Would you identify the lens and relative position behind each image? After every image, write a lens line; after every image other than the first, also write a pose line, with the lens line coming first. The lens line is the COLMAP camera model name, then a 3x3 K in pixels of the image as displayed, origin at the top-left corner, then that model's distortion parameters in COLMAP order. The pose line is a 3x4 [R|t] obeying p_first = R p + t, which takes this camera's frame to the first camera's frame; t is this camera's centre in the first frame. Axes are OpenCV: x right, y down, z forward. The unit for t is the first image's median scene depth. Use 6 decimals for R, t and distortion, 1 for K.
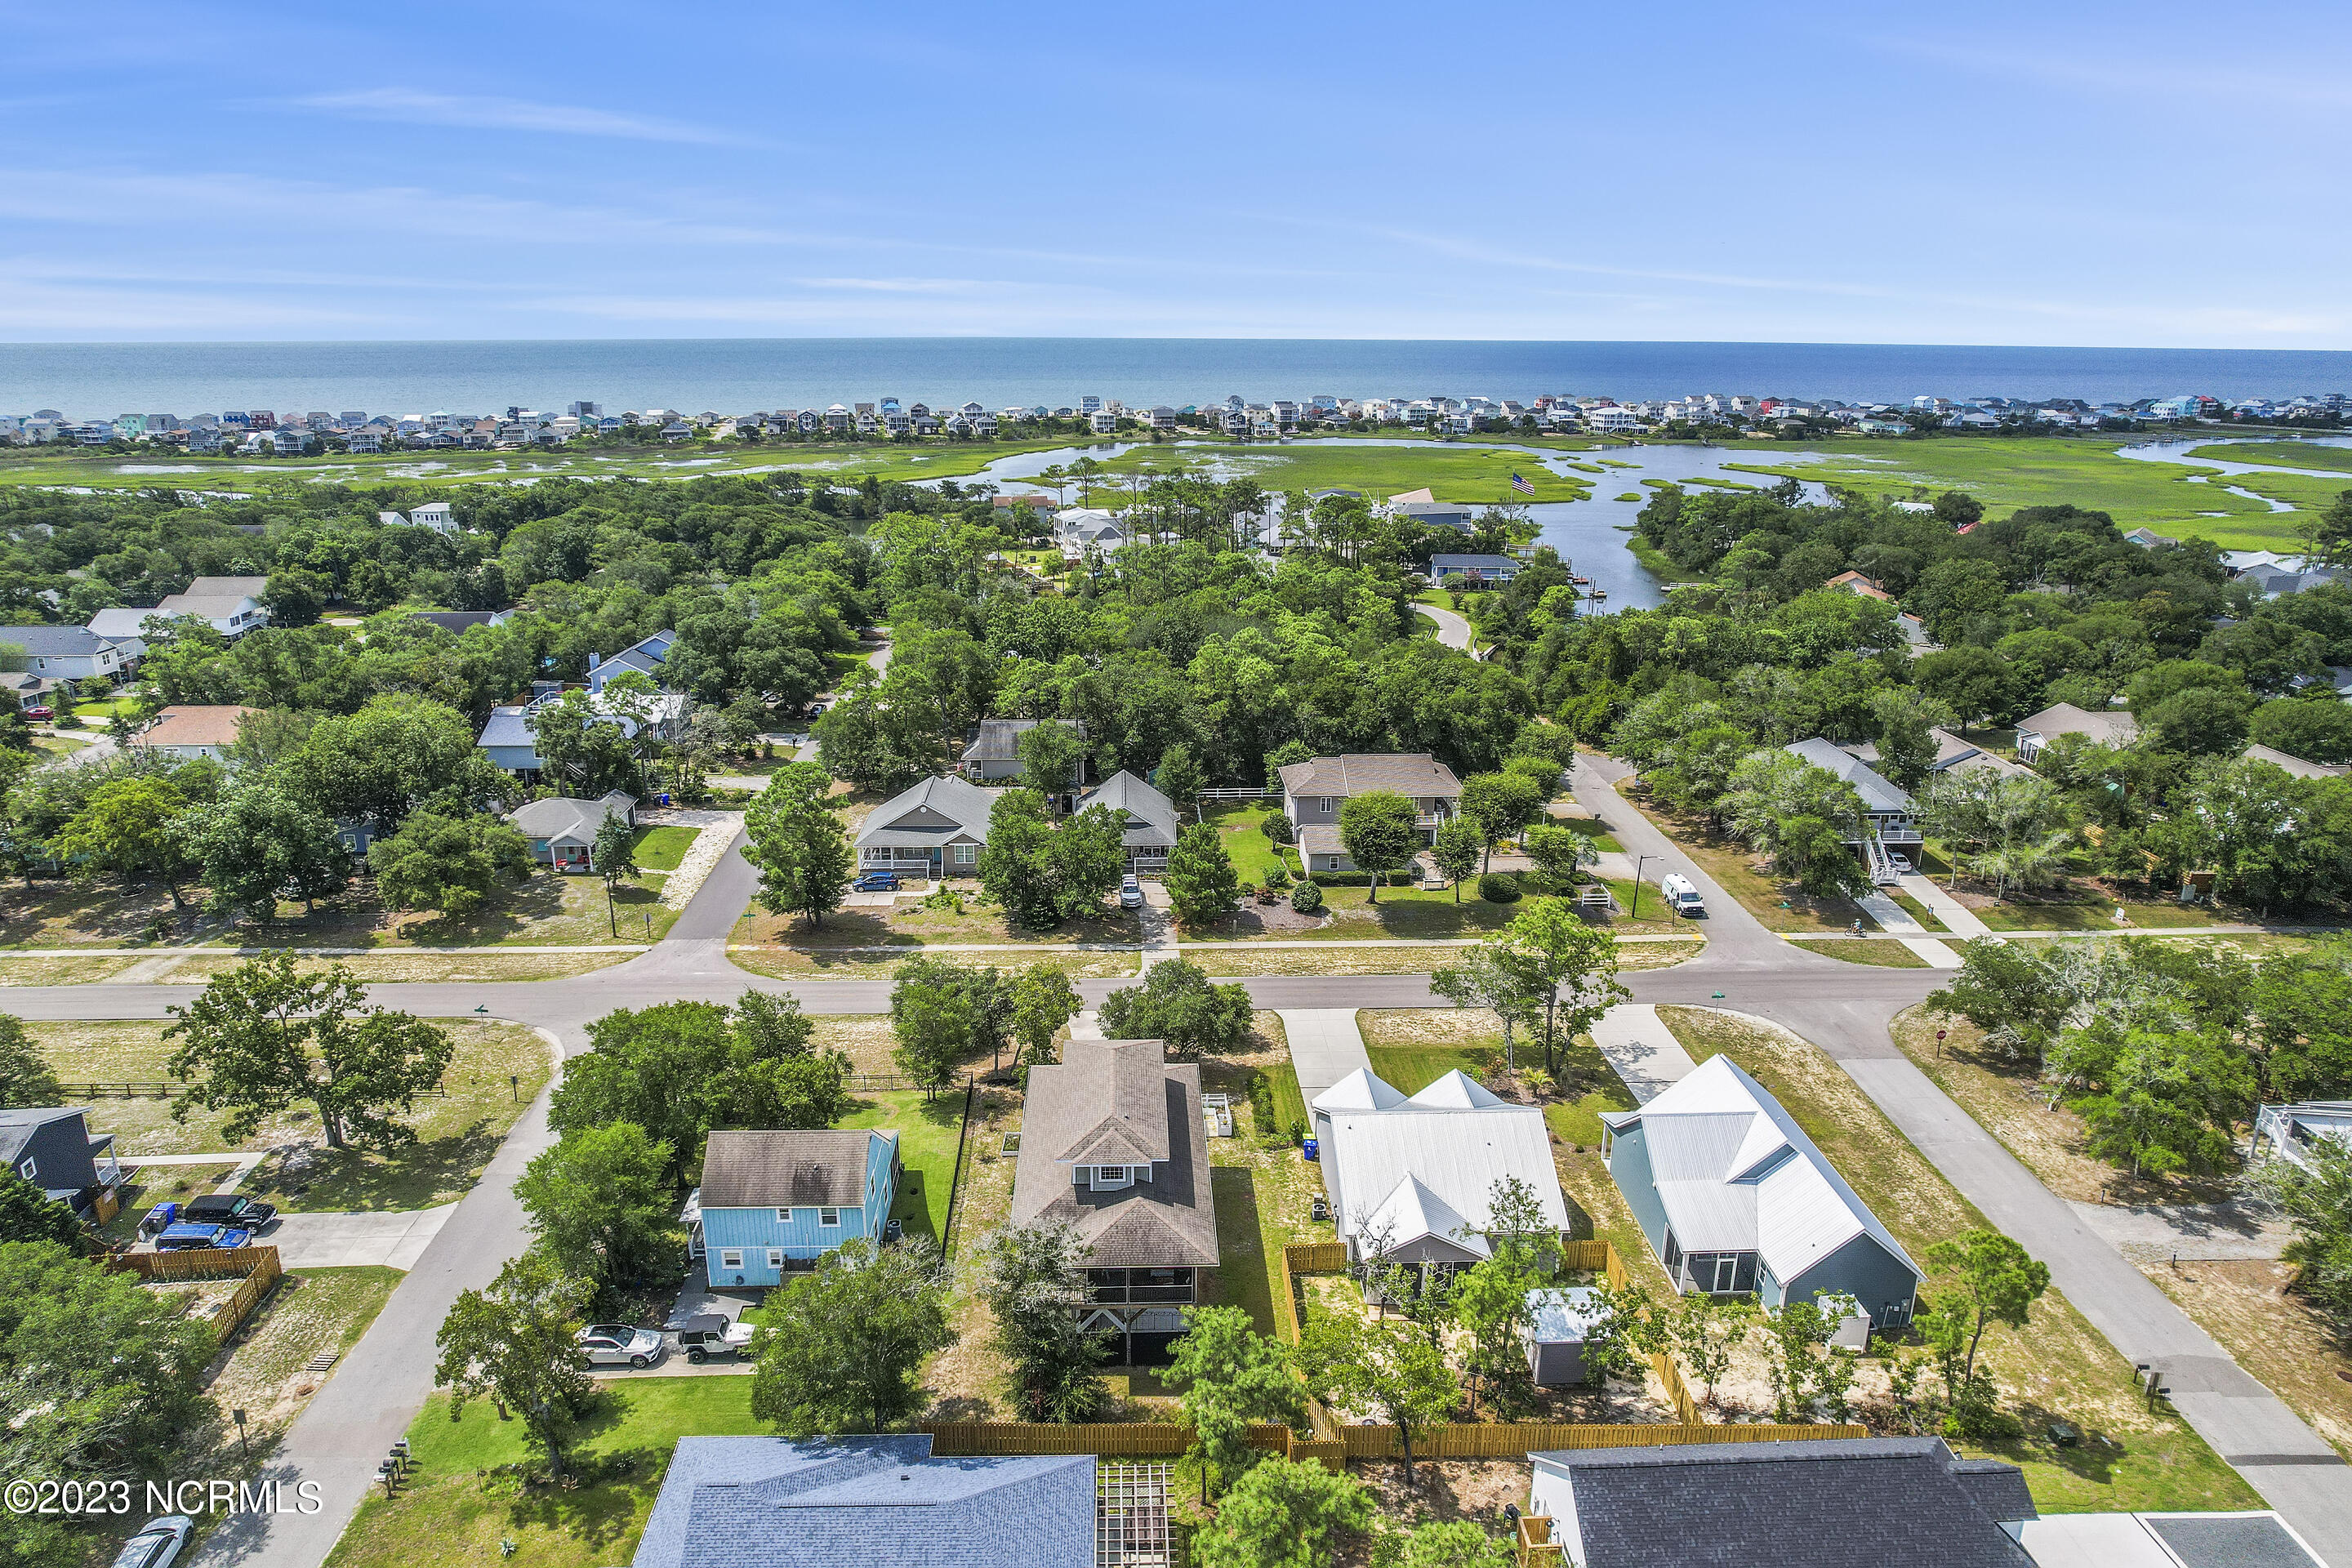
lens RADIAL K [[1512.4, 0, 1167.6], [0, 1512.4, 785.5], [0, 0, 1]] dist [-0.084396, 0.078794]
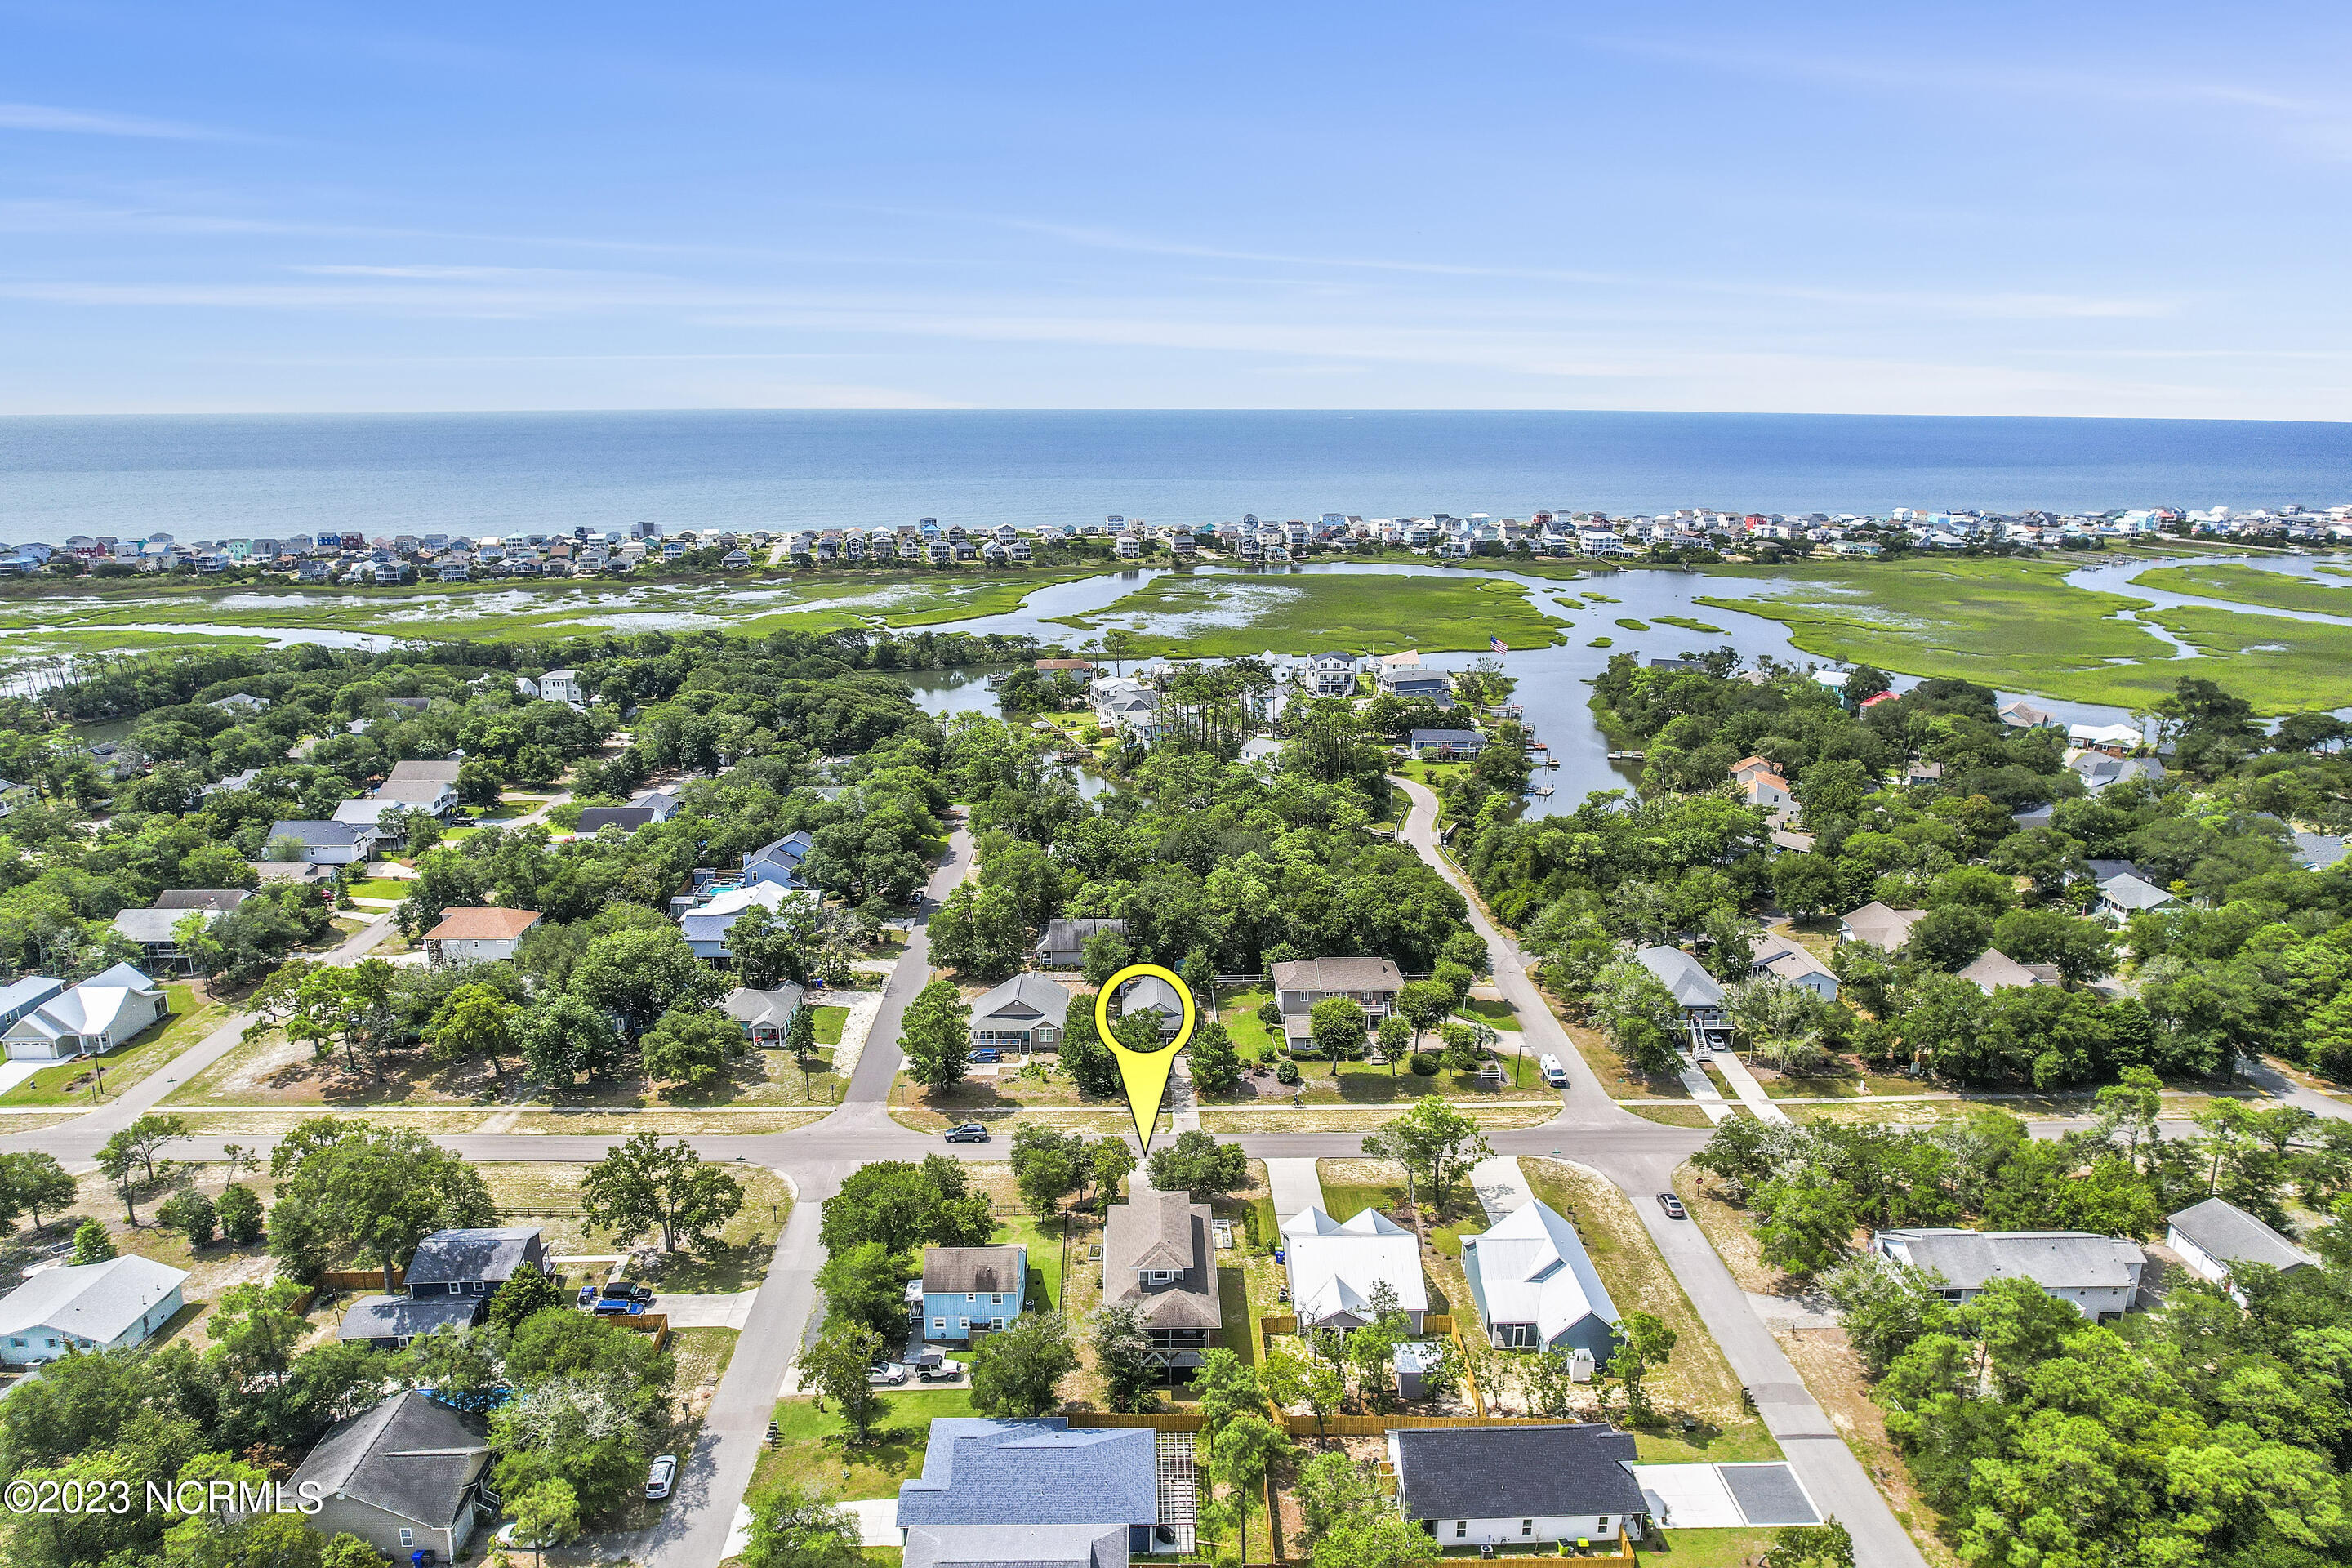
lens RADIAL K [[1512.4, 0, 1167.6], [0, 1512.4, 785.5], [0, 0, 1]] dist [-0.084396, 0.078794]
pose [[0.999927, 0.002576, -0.011820, -0.005503], [-0.003095, 0.999021, -0.044126, -0.134092], [0.011694, 0.044159, 0.998956, -0.441618]]
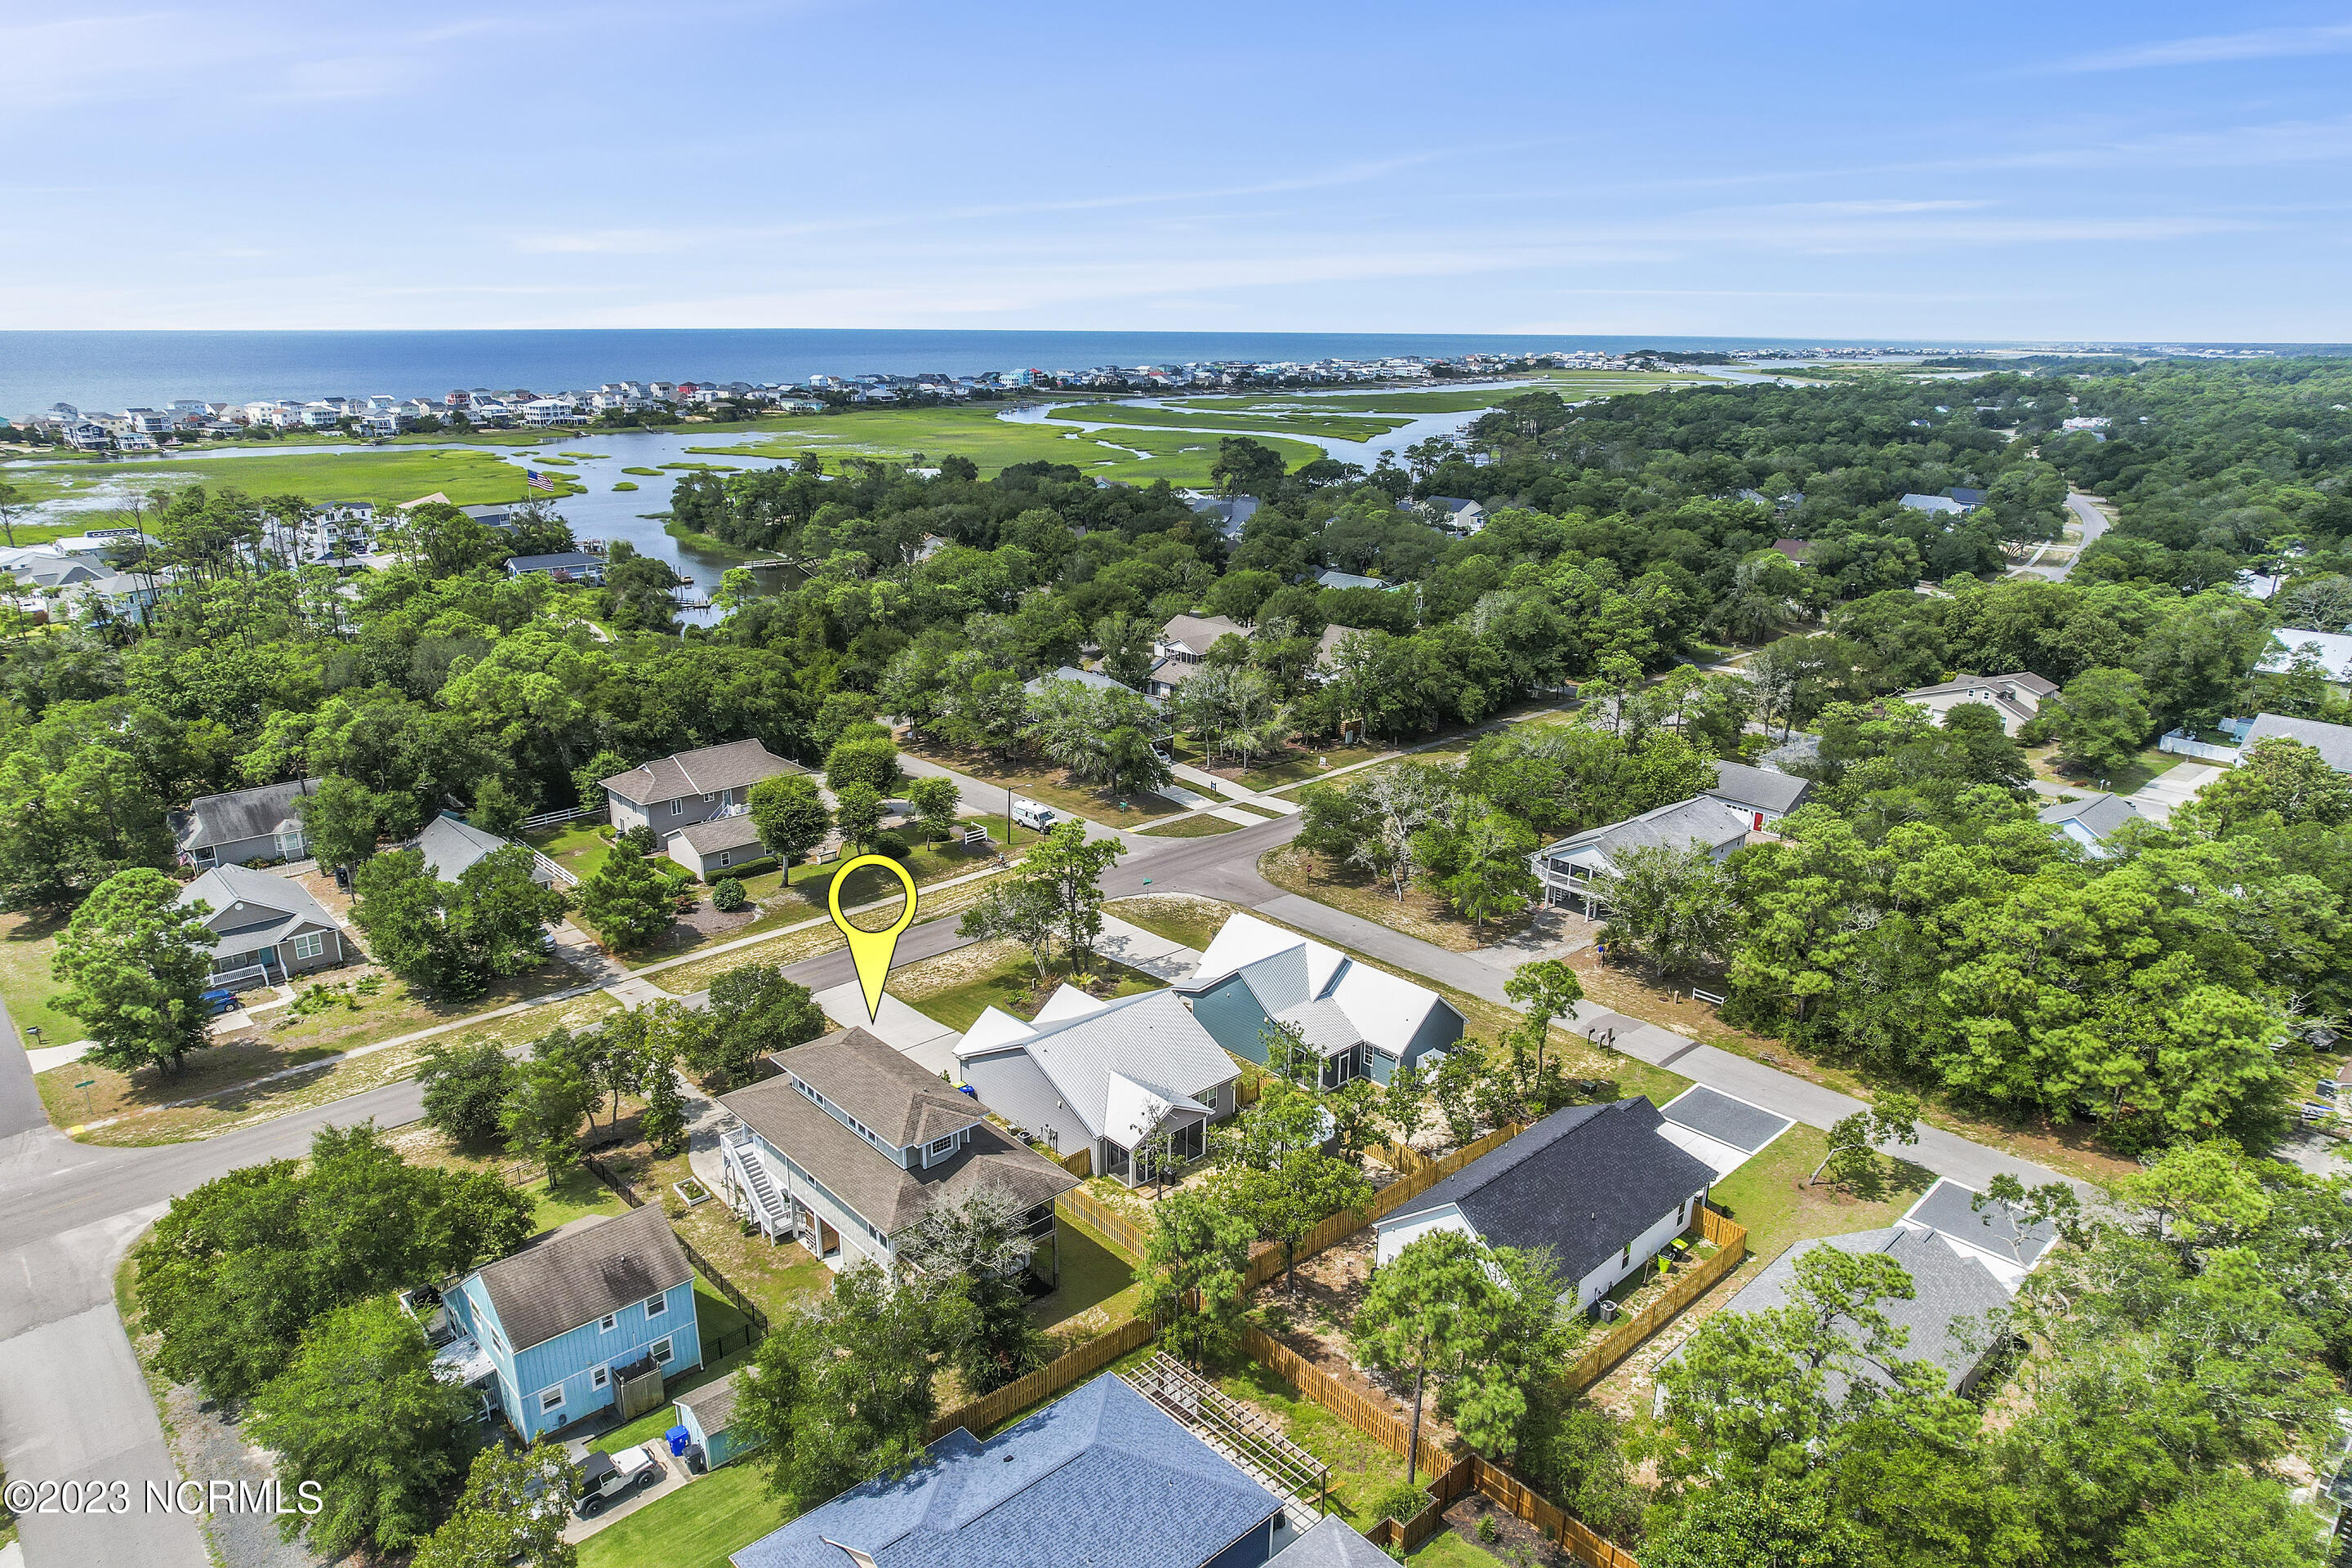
lens RADIAL K [[1512.4, 0, 1167.6], [0, 1512.4, 785.5], [0, 0, 1]] dist [-0.084396, 0.078794]
pose [[0.758147, -0.190422, 0.623661, -0.288154], [0.185852, 0.979844, 0.073246, -0.014634], [-0.625038, 0.060377, 0.778256, 0.056768]]
